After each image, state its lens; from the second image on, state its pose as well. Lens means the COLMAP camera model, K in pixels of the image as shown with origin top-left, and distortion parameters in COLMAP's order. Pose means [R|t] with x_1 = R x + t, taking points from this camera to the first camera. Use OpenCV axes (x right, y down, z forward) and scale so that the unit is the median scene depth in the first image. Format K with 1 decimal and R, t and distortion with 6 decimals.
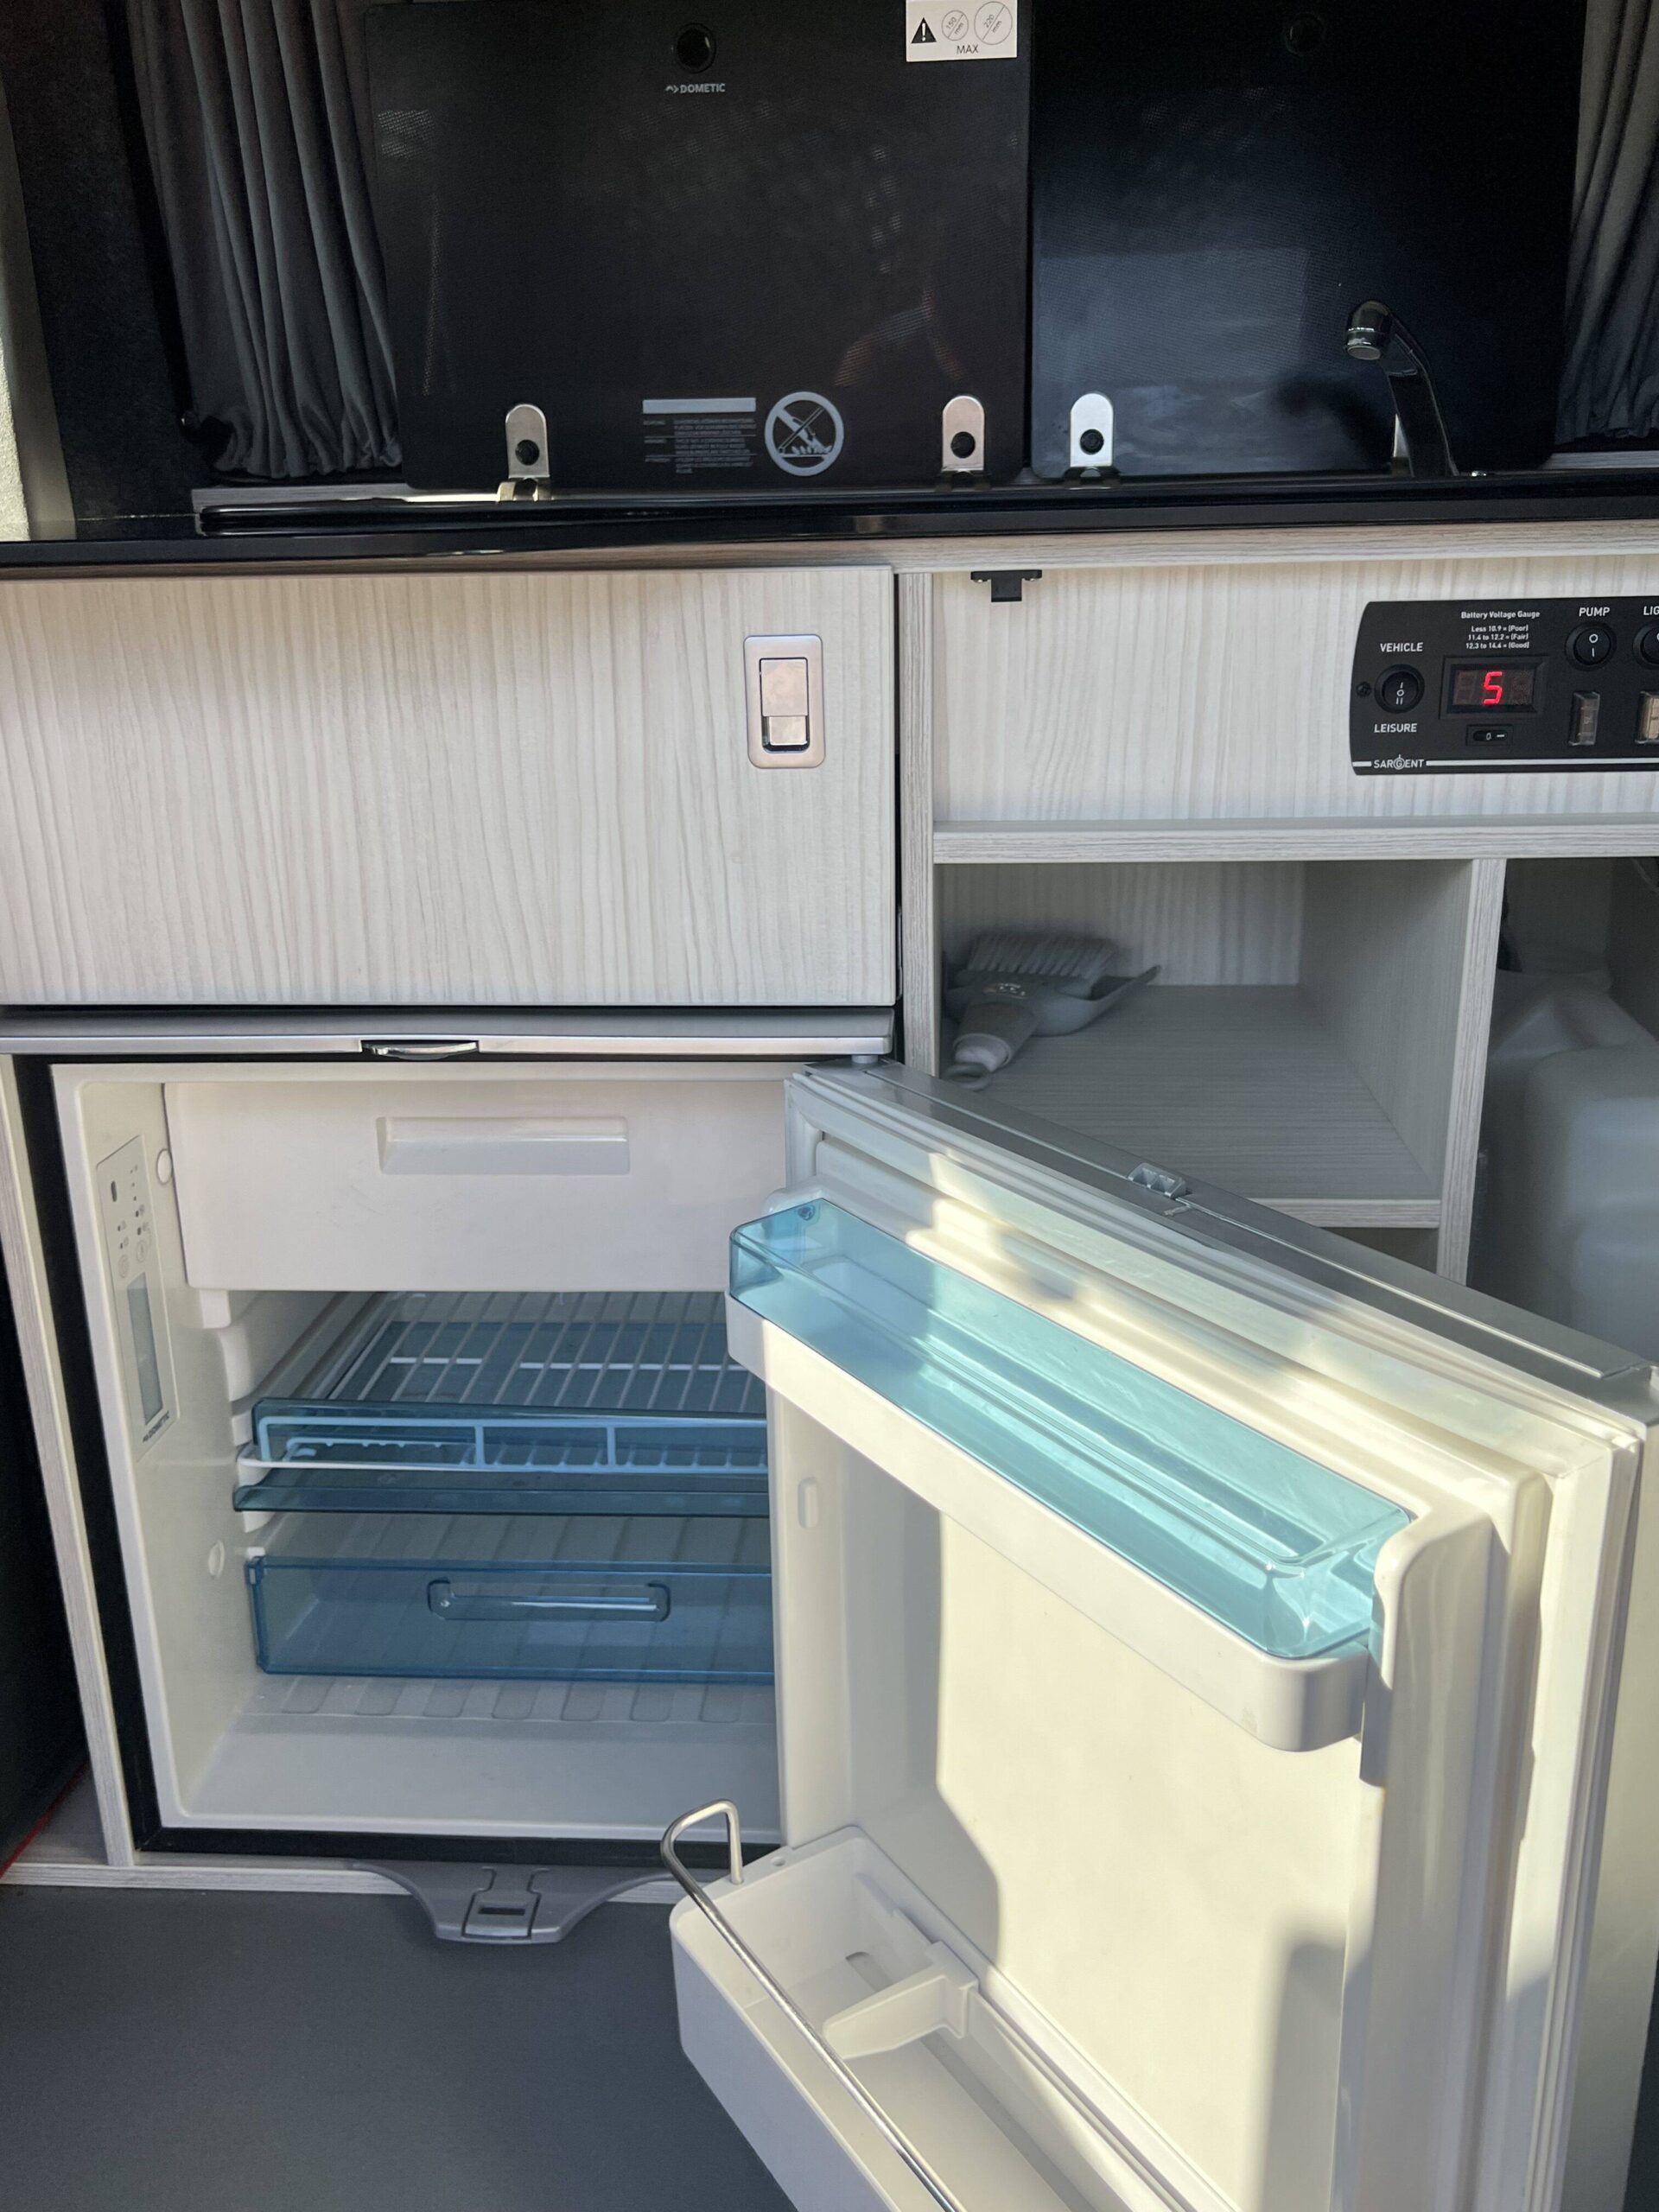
lens RADIAL K [[1903.3, 0, 777.4], [0, 1903.3, 1106.5], [0, 0, 1]] dist [0.066243, -0.115707]
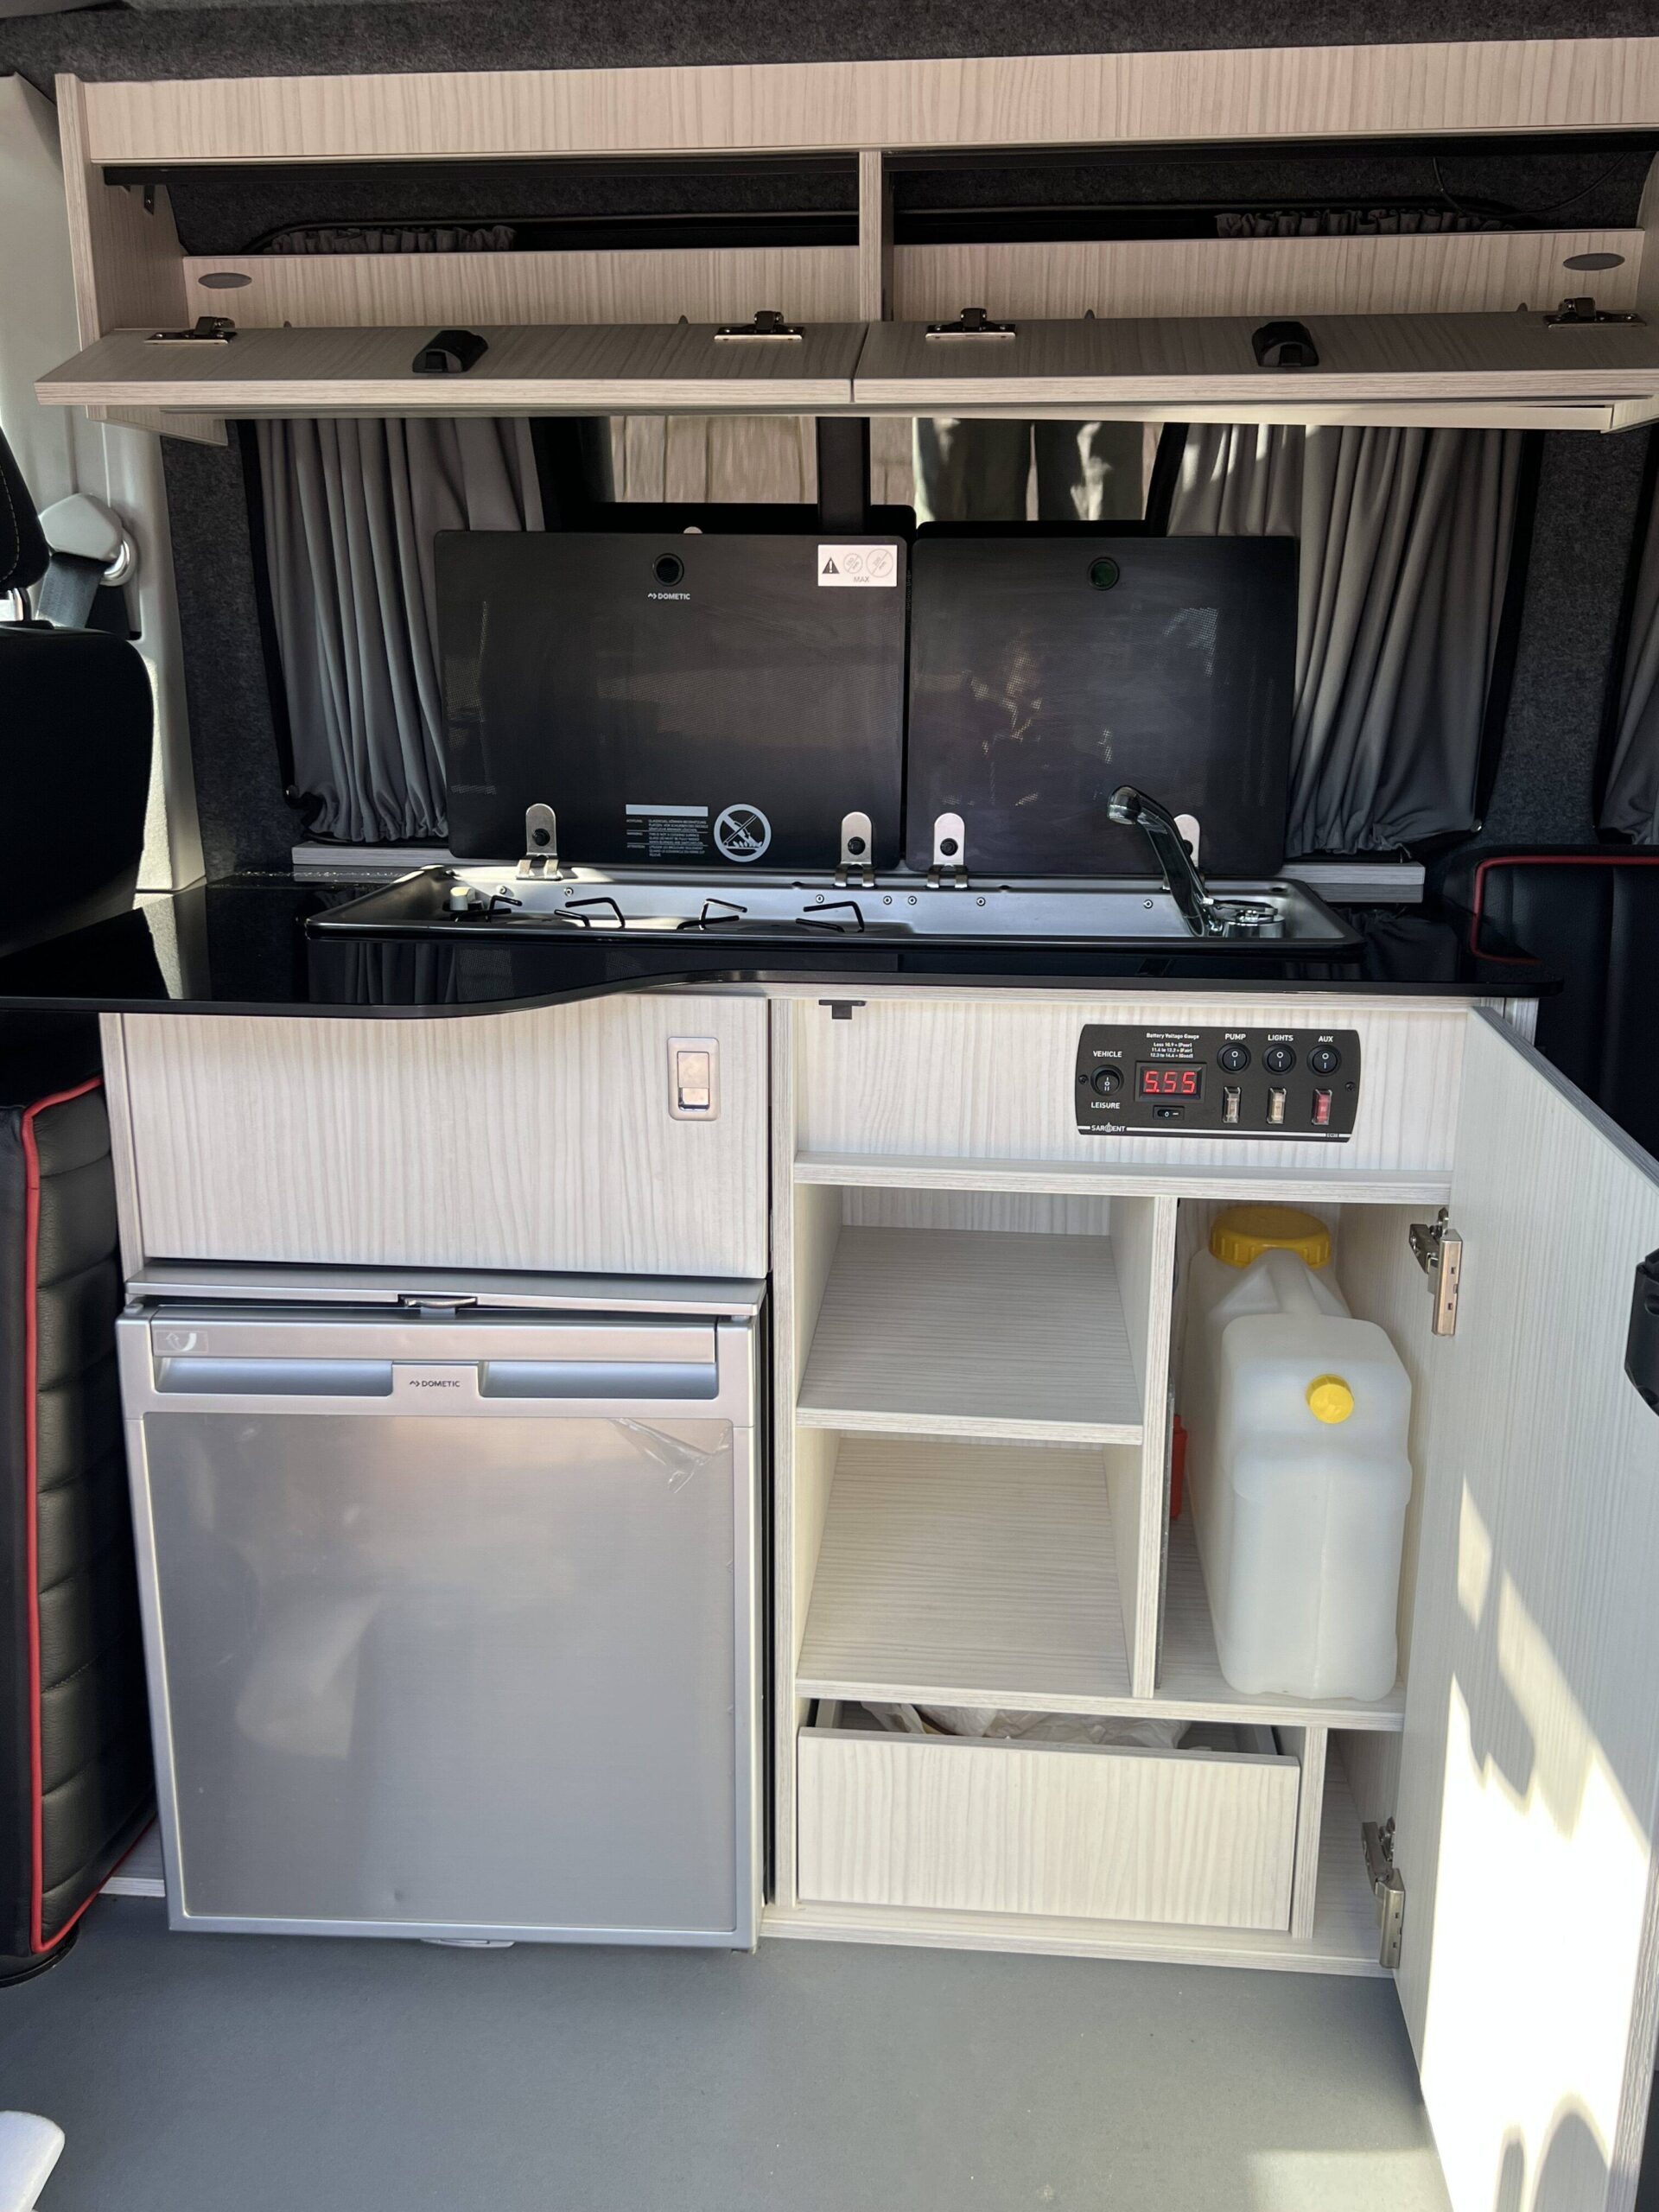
lens RADIAL K [[1903.3, 0, 794.2], [0, 1903.3, 1098.5], [0, 0, 1]] dist [0.066243, -0.115707]
pose [[0.999472, 0.030871, -0.010127, 0.092969], [-0.031486, 0.997222, -0.067507, -0.092675], [0.008015, 0.067790, 0.997667, -0.457094]]
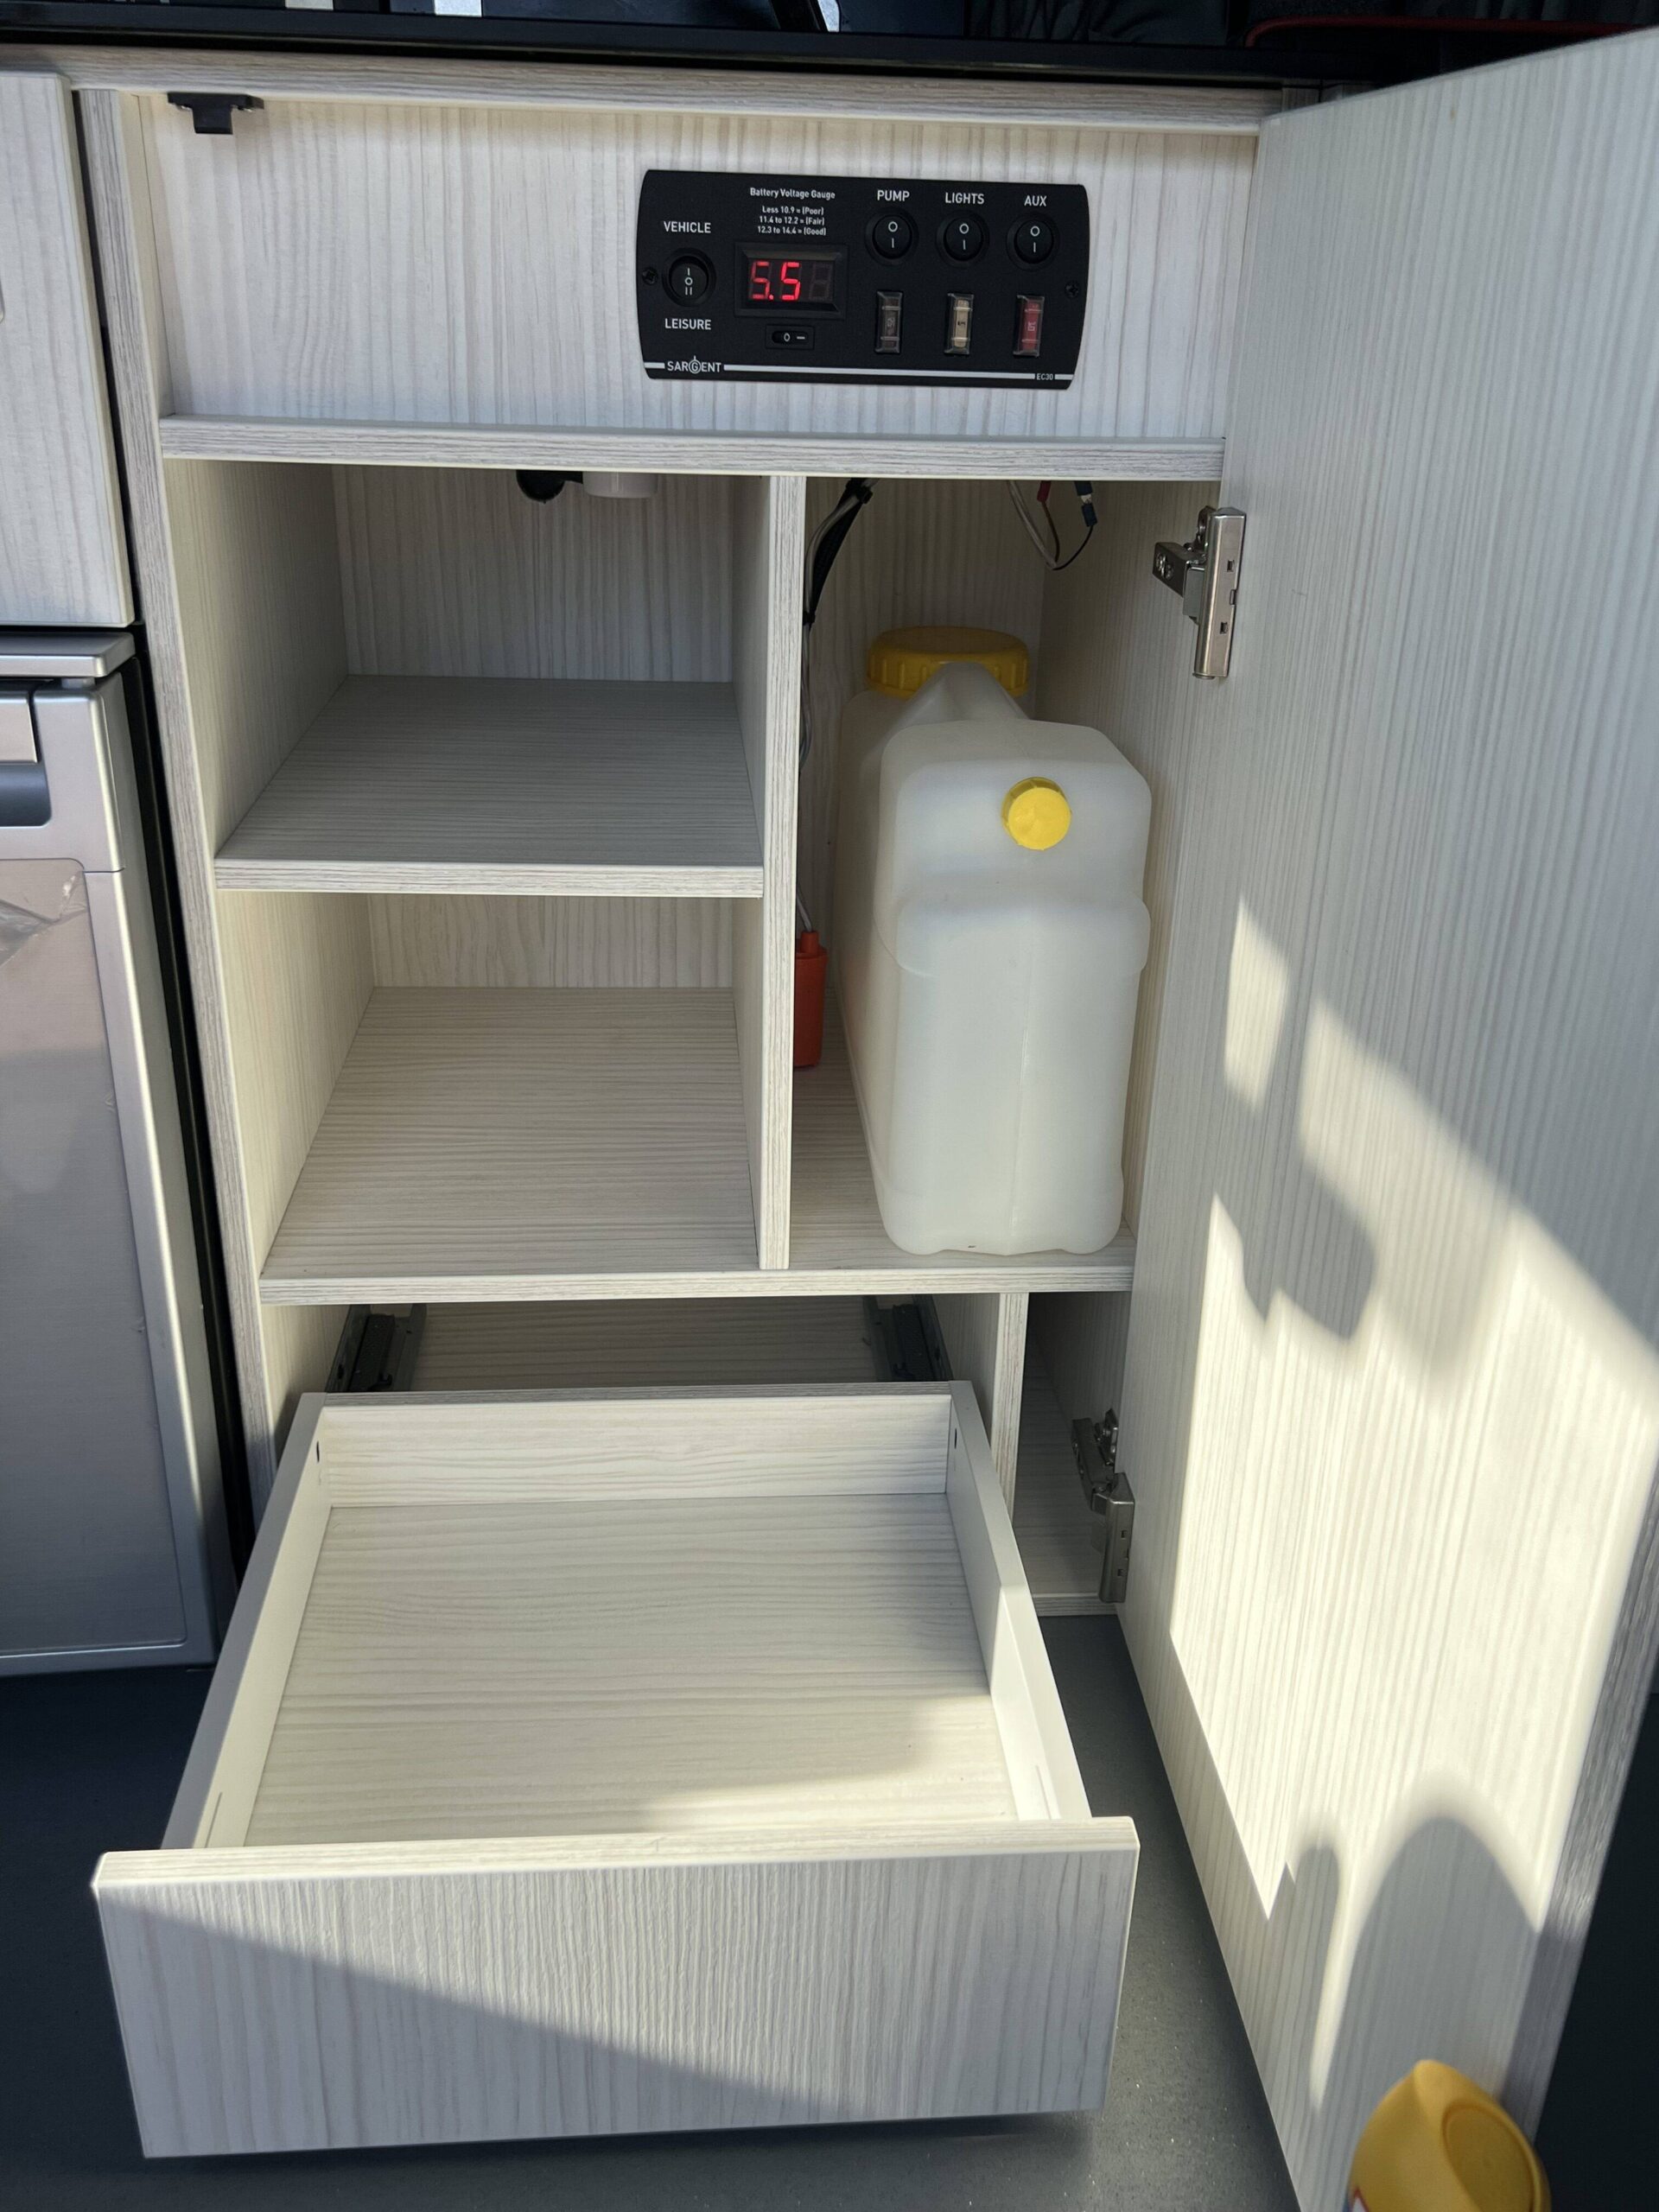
lens RADIAL K [[1903.3, 0, 818.9], [0, 1903.3, 1137.5], [0, 0, 1]] dist [0.066243, -0.115707]
pose [[0.985157, -0.019824, 0.170508, 0.214636], [0.000999, 0.993954, 0.109789, 0.080380], [-0.171654, -0.107989, 0.979221, 0.064897]]
